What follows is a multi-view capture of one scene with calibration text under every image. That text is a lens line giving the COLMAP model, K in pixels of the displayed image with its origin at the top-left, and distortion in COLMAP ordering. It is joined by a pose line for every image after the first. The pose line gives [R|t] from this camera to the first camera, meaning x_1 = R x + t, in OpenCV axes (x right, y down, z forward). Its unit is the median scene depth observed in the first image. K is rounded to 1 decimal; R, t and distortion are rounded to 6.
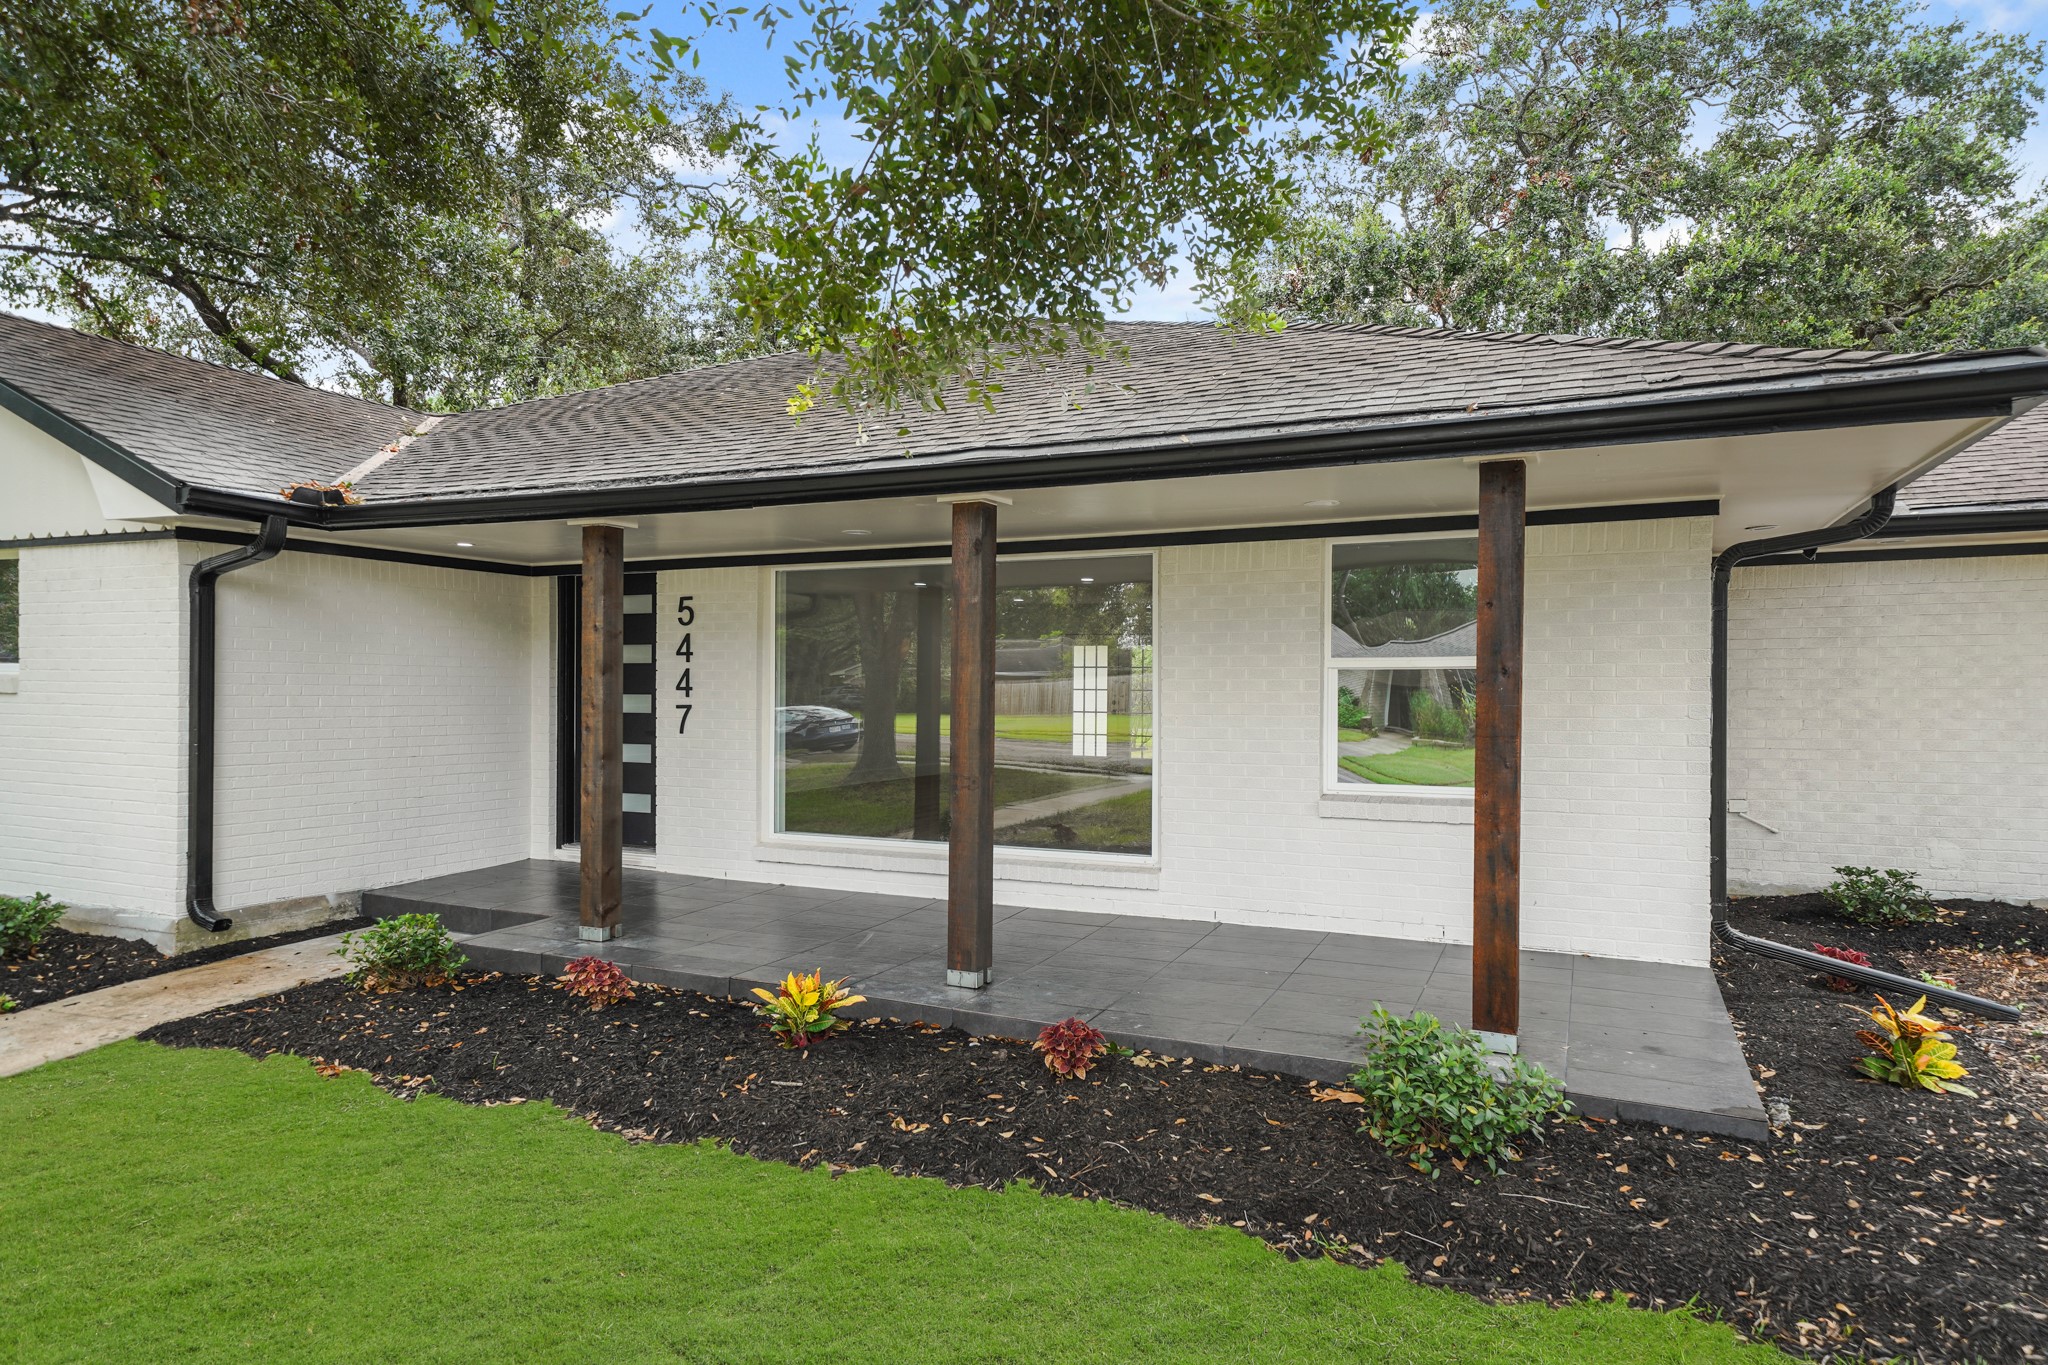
lens RADIAL K [[1220.1, 0, 1025.0], [0, 1220.1, 679.5], [0, 0, 1]] dist [0.000342, 0.000010]
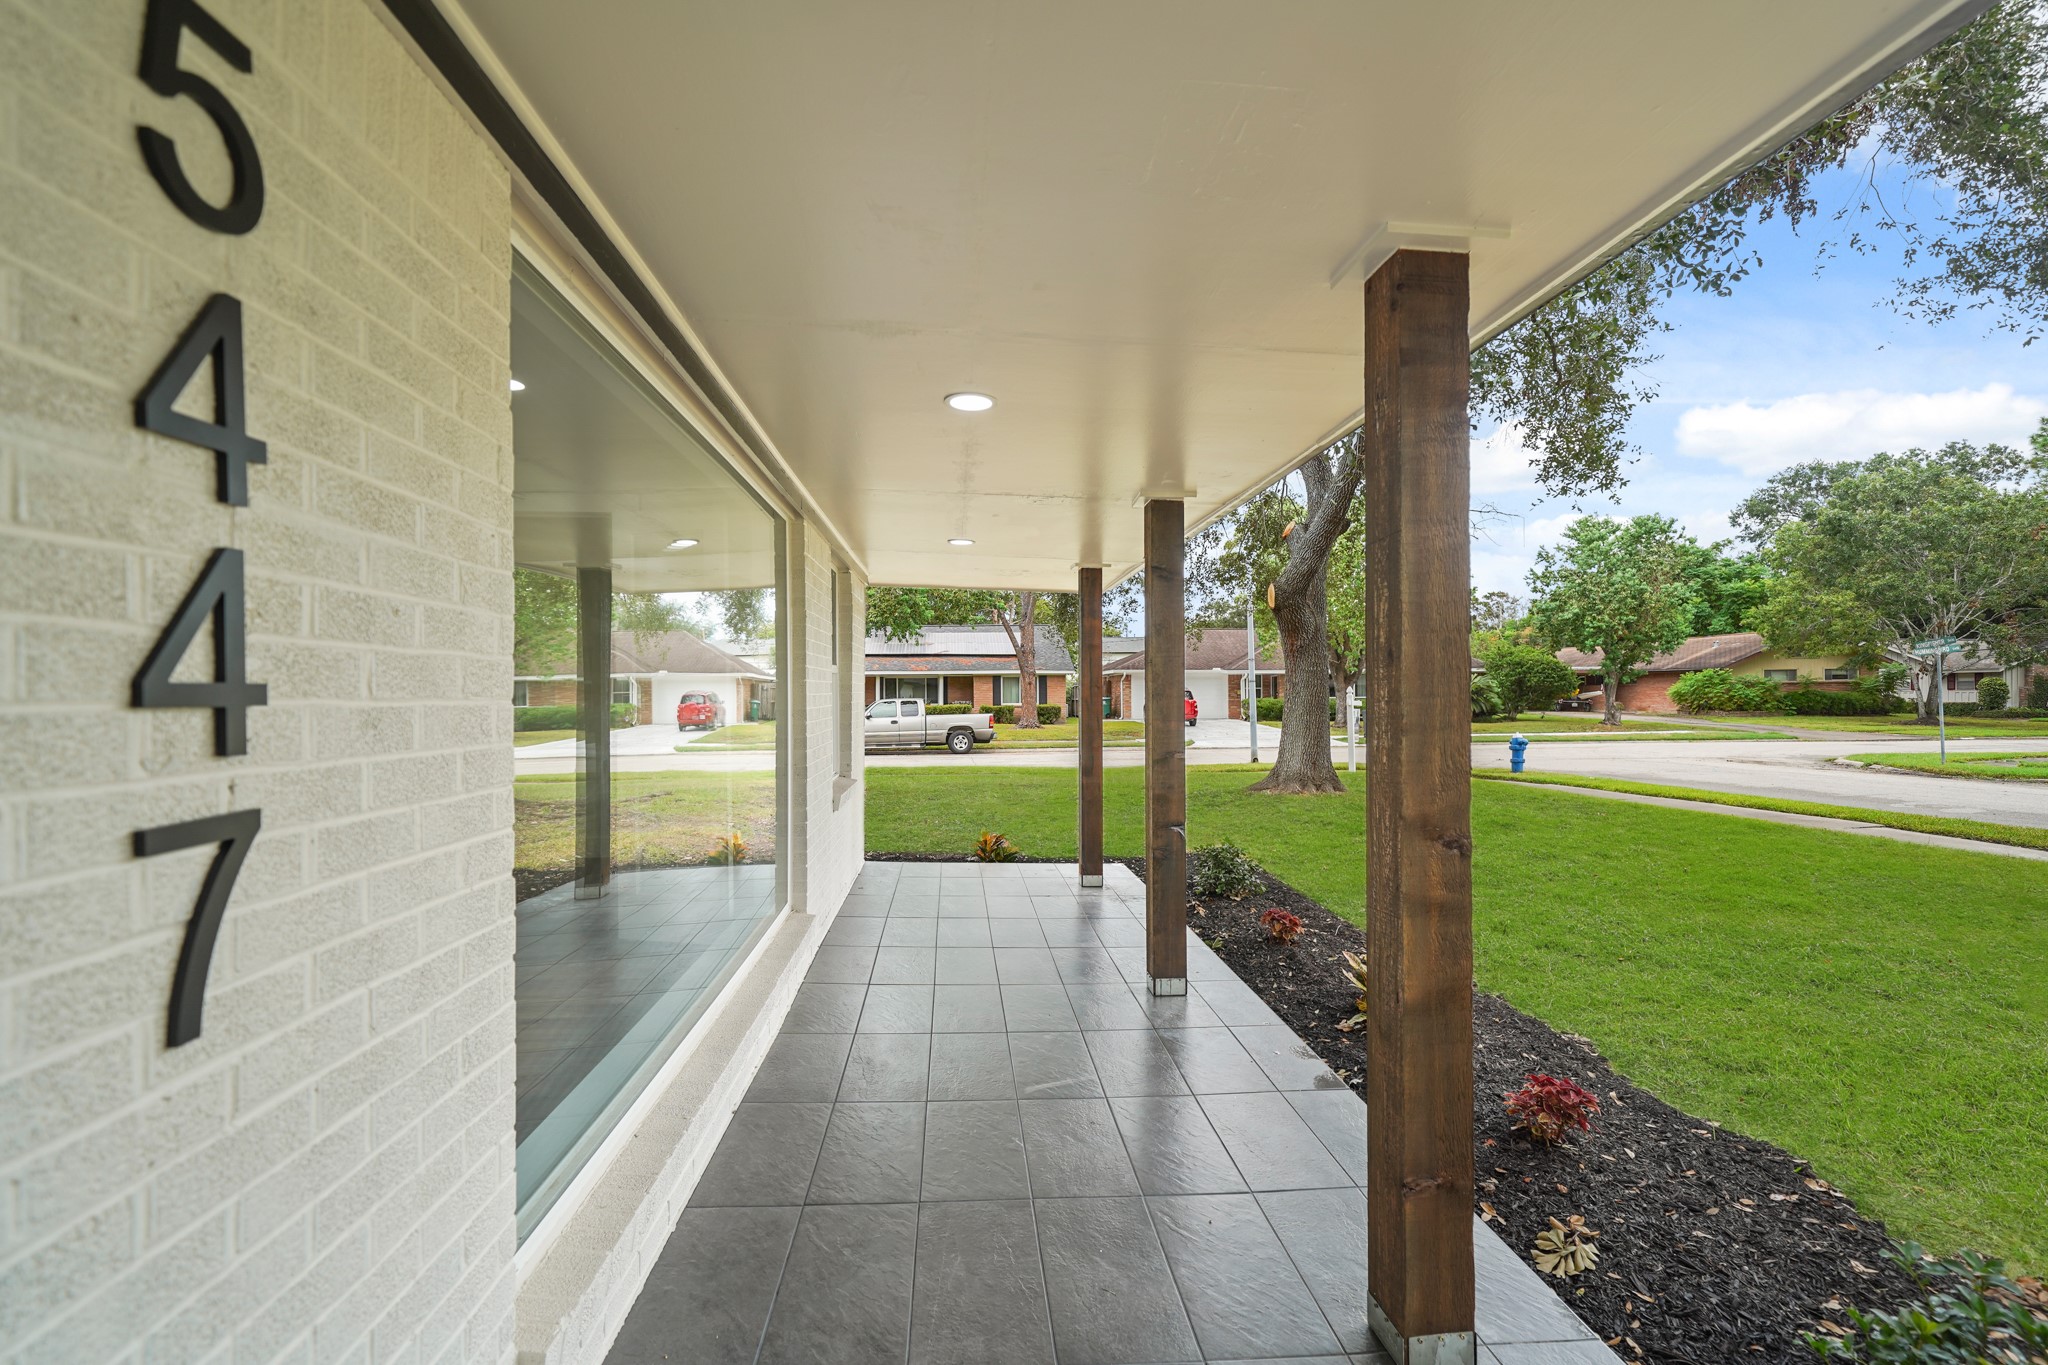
lens RADIAL K [[959.6, 0, 1021.9], [0, 959.6, 693.9], [0, 0, 1]] dist [0.000174, 0.000035]
pose [[0.882015, -0.011690, 0.471076, -0.248918], [0.008727, 0.999926, 0.008474, 0.006935], [-0.471141, -0.003363, 0.882052, 0.864033]]
